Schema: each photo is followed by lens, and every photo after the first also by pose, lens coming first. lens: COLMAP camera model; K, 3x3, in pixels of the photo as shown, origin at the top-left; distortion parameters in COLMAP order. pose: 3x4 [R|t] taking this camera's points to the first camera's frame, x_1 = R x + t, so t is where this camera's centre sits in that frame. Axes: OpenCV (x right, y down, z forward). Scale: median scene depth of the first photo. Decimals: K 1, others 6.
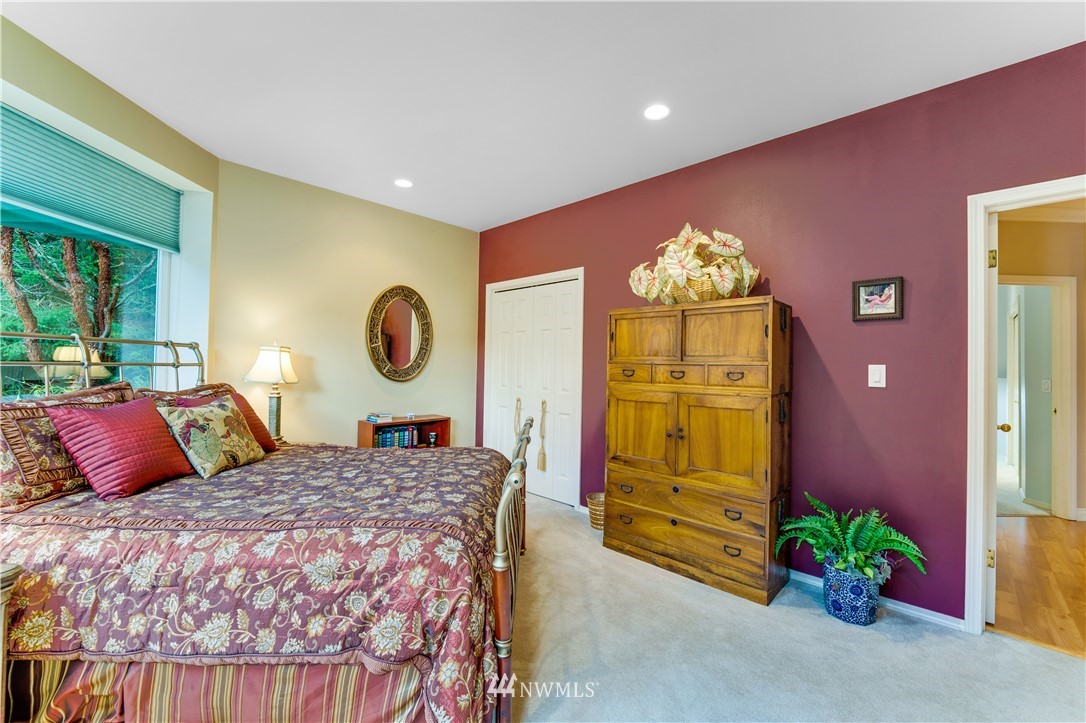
lens RADIAL K [[435.2, 0, 542.7], [0, 435.2, 365.3], [0, 0, 1]] dist [-0.000437, -0.000033]
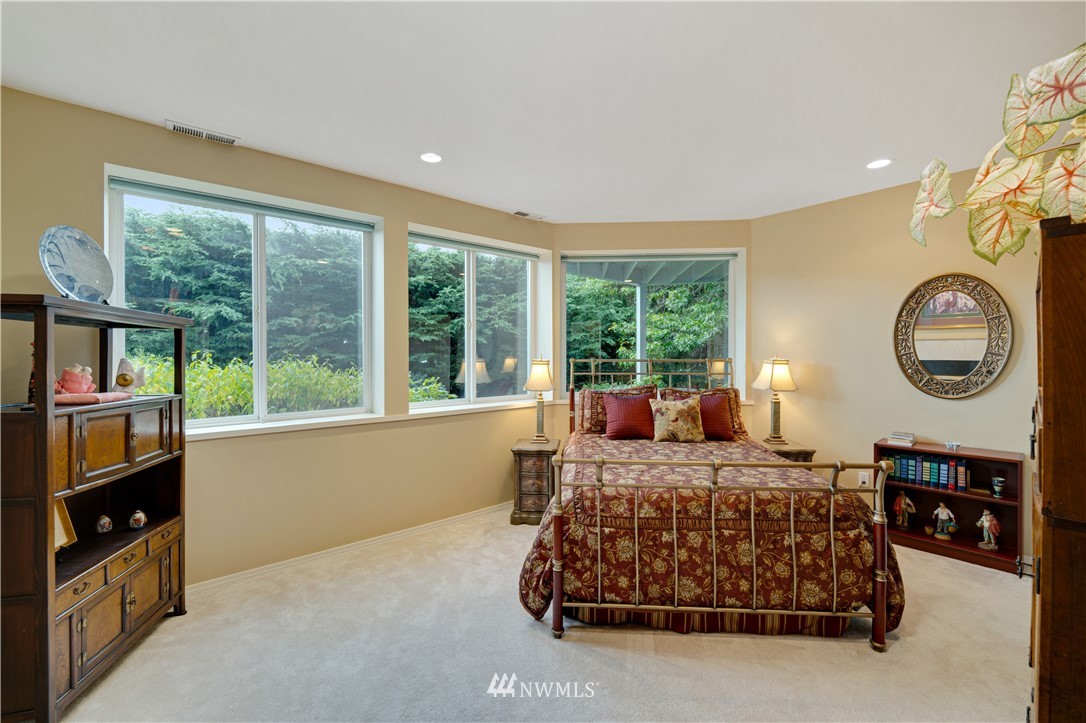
lens RADIAL K [[435.2, 0, 542.4], [0, 435.2, 364.1], [0, 0, 1]] dist [-0.000437, -0.000033]
pose [[-0.080891, -0.000101, -0.996723, 0.578262], [0.004148, 0.999991, -0.000438, -0.030694], [0.996714, -0.004170, -0.080890, 0.411773]]
